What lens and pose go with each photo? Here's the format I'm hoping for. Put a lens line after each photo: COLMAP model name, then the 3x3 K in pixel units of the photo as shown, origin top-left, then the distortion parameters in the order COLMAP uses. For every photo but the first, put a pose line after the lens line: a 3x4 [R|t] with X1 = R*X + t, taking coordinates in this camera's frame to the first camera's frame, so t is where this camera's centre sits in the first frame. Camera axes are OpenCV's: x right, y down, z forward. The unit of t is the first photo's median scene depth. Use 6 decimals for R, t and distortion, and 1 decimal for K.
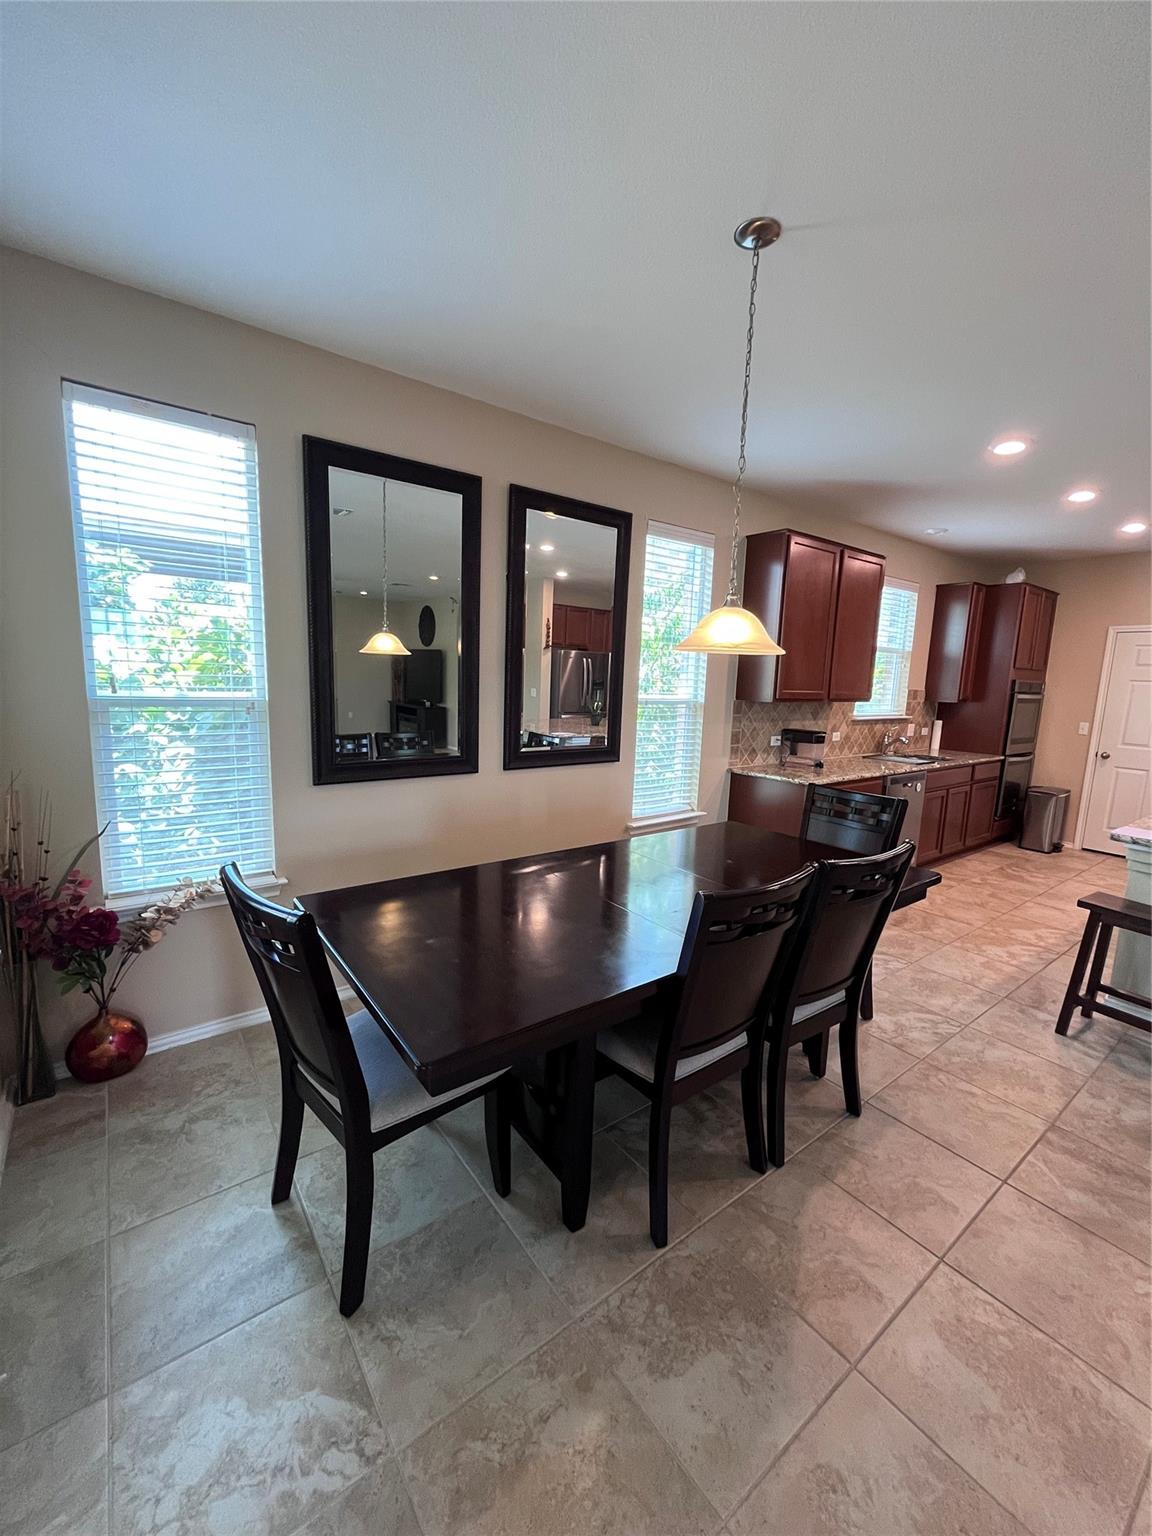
lens RADIAL K [[619.1, 0, 573.5], [0, 619.1, 770.3], [0, 0, 1]] dist [-0.003191, 0.000241]
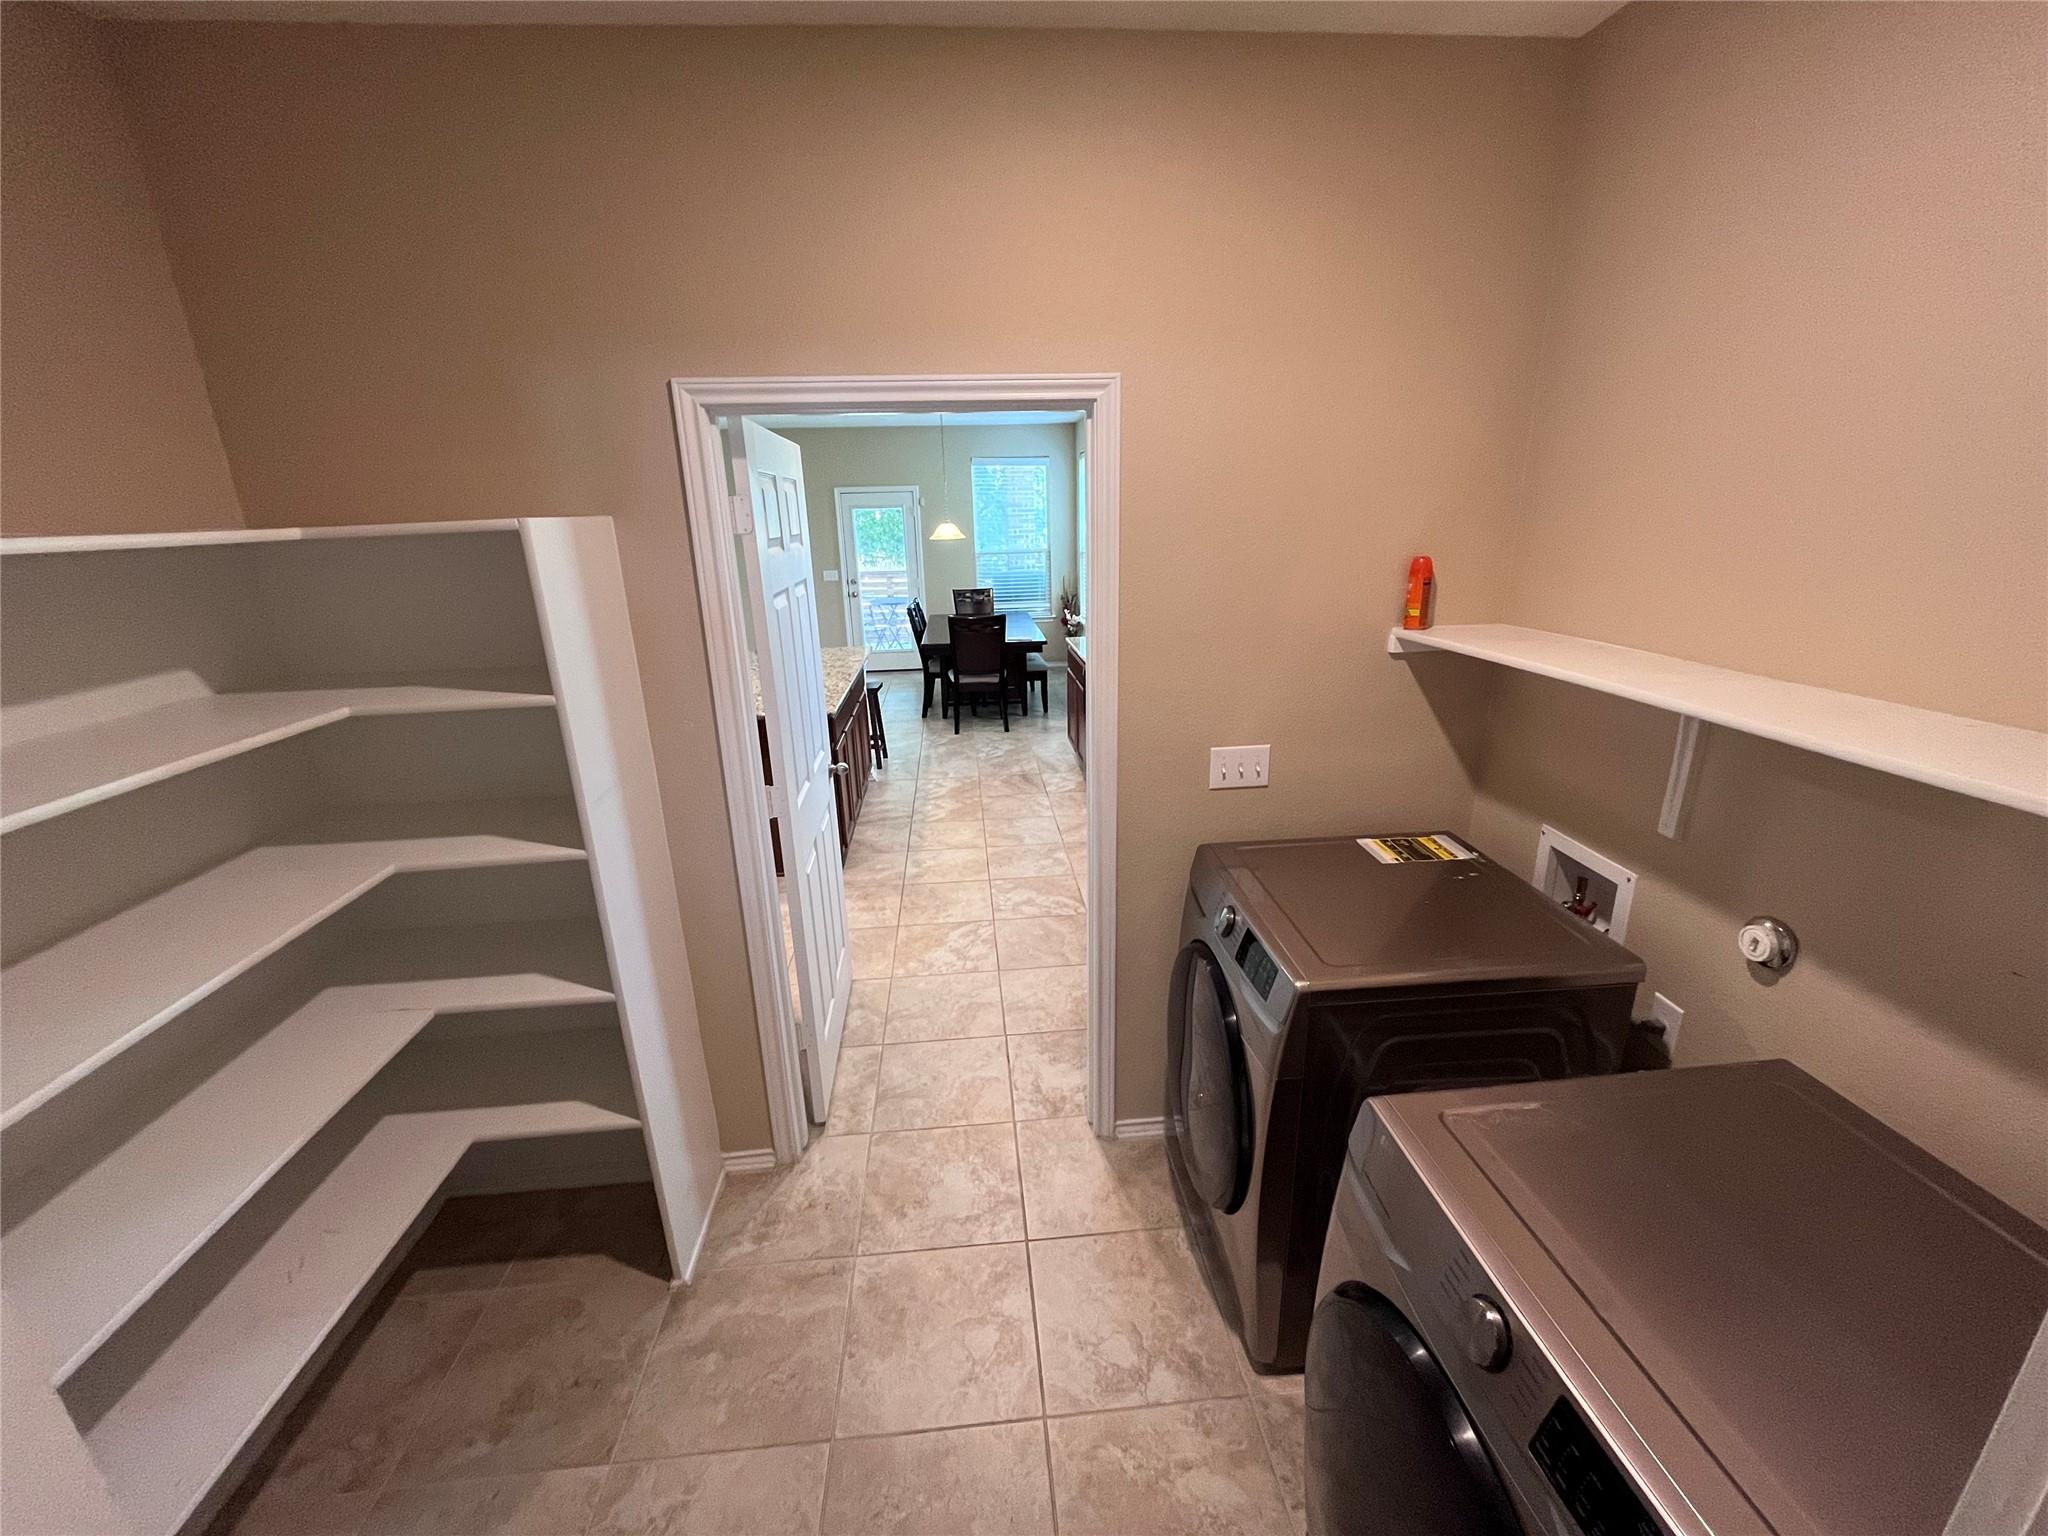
lens RADIAL K [[821.1, 0, 1028.2], [0, 821.1, 771.7], [0, 0, 1]] dist [-0.000447, -0.000108]
pose [[-0.526689, 0.238683, -0.815861, 1.487176], [-0.123927, 0.927957, 0.351480, -0.242995], [0.840976, 0.286228, -0.459166, 1.448946]]
